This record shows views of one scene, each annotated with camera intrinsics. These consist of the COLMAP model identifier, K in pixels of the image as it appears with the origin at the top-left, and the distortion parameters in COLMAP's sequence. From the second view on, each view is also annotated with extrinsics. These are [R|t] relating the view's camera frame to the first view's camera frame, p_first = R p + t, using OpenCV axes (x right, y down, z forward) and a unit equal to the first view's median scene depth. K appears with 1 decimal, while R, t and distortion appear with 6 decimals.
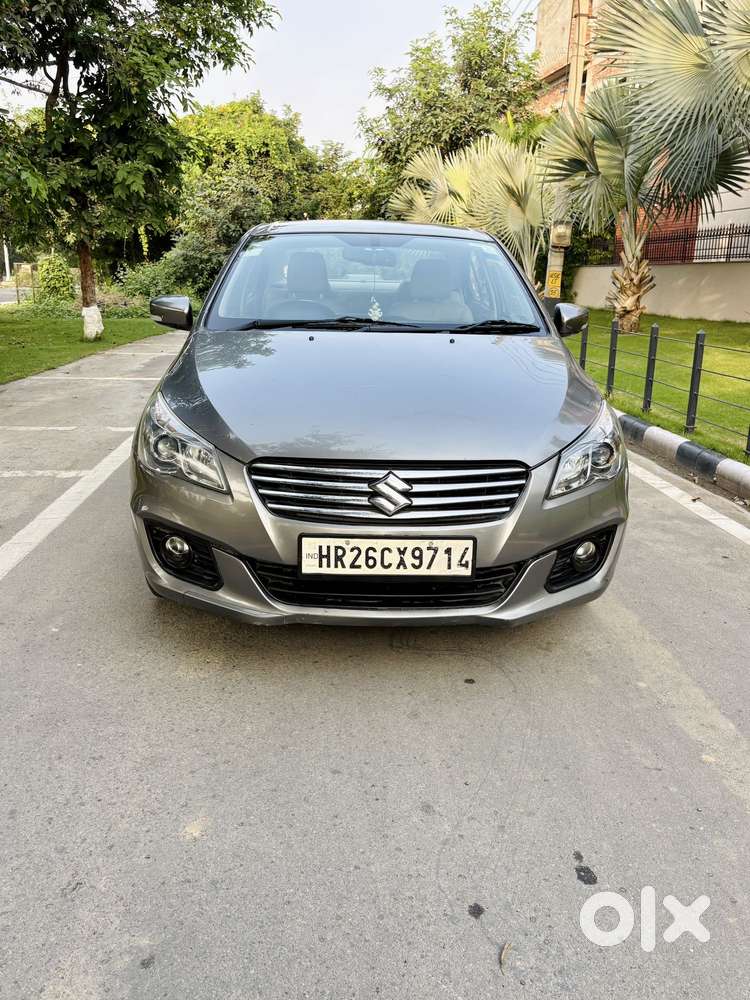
lens RADIAL K [[784.5, 0, 372.1], [0, 784.5, 552.3], [0, 0, 1]] dist [0.022392, -0.000828]
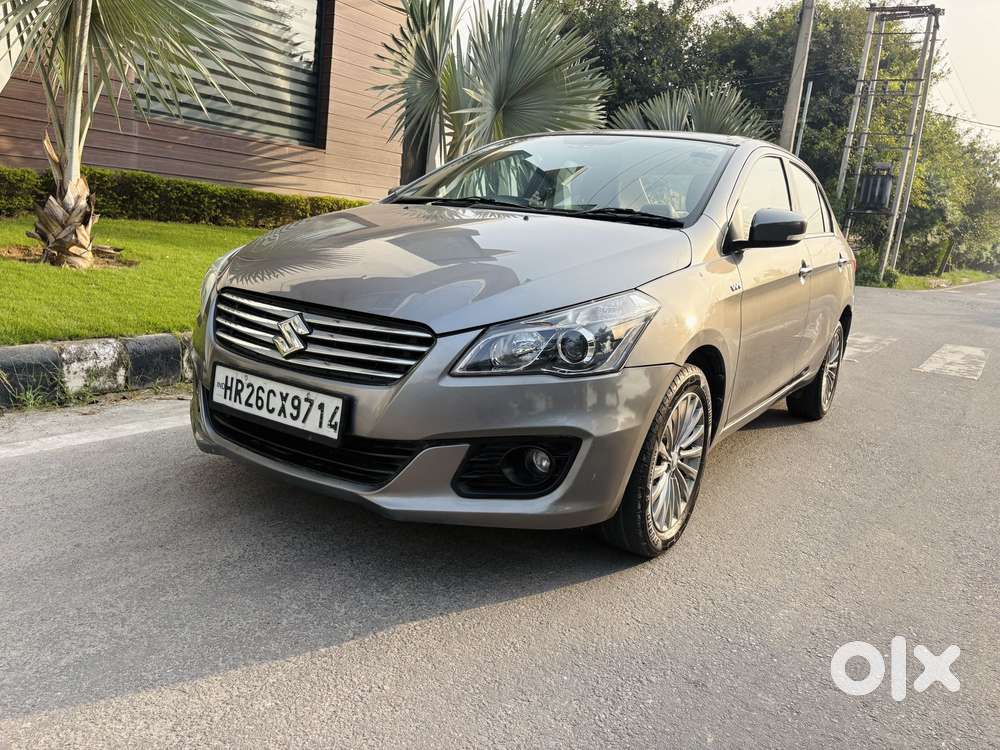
lens RADIAL K [[734.5, 0, 500.0], [0, 734.5, 375.0], [0, 0, 1]] dist [0.009859, 0.001292]
pose [[0.828577, 0.163234, -0.535550, 0.707416], [-0.249354, 0.964037, -0.091954, -0.010378], [0.501280, 0.209733, 0.839482, 0.392735]]
